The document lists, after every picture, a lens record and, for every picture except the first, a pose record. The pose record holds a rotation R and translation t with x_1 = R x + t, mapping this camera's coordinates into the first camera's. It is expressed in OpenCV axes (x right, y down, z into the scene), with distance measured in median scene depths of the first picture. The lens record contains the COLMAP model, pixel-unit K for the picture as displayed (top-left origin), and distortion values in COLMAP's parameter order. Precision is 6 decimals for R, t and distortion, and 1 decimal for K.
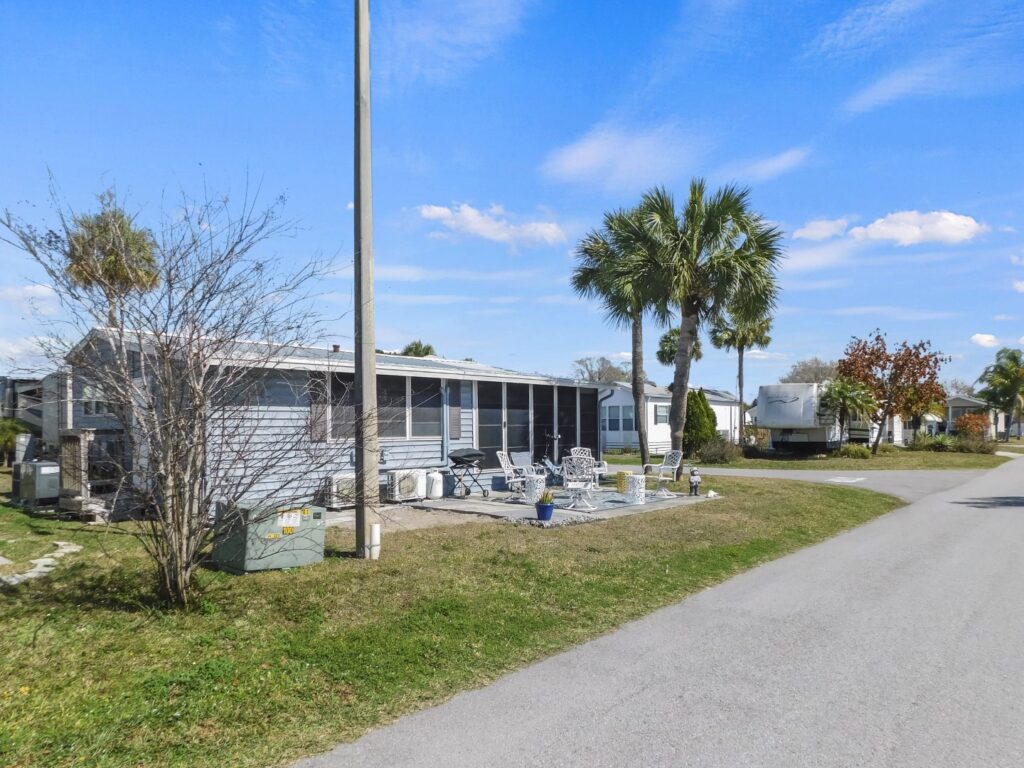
lens RADIAL K [[693.3, 0, 511.9], [0, 693.3, 420.5], [0, 0, 1]] dist [-0.051996, 0.033279]
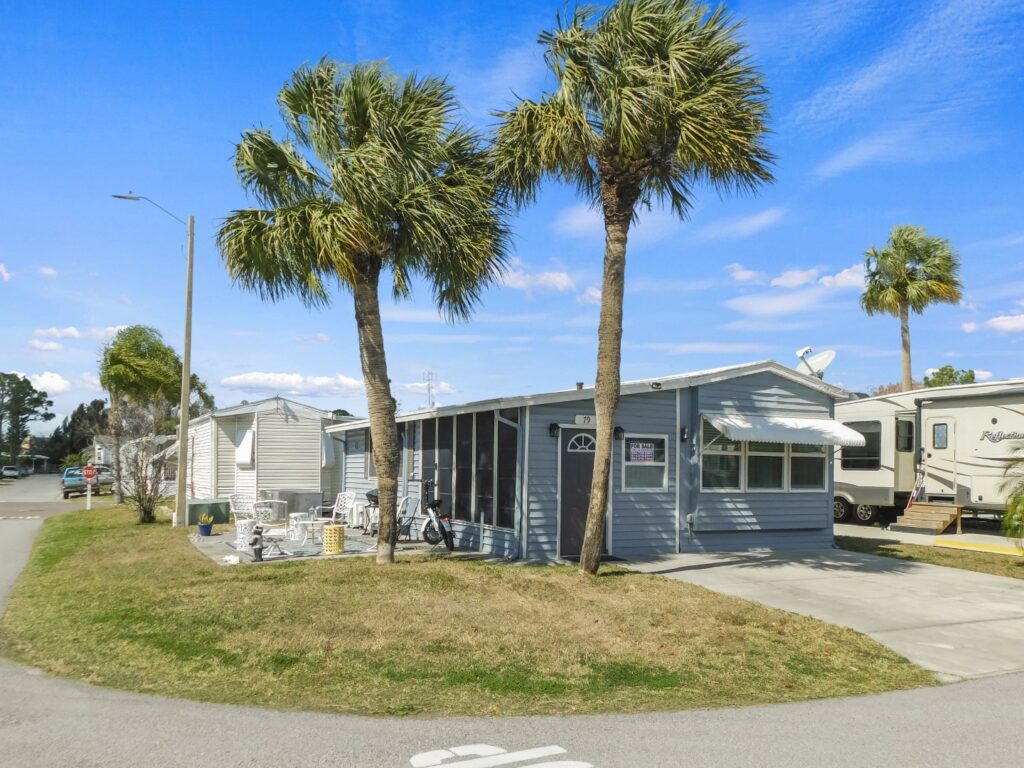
lens RADIAL K [[865.0, 0, 516.1], [0, 865.0, 435.2], [0, 0, 1]] dist [0.006744, 0.024149]
pose [[-0.365534, -0.034348, -0.930164, 1.021329], [0.000040, 0.999318, -0.036918, 0.006844], [0.930798, -0.013532, -0.365284, 1.565624]]
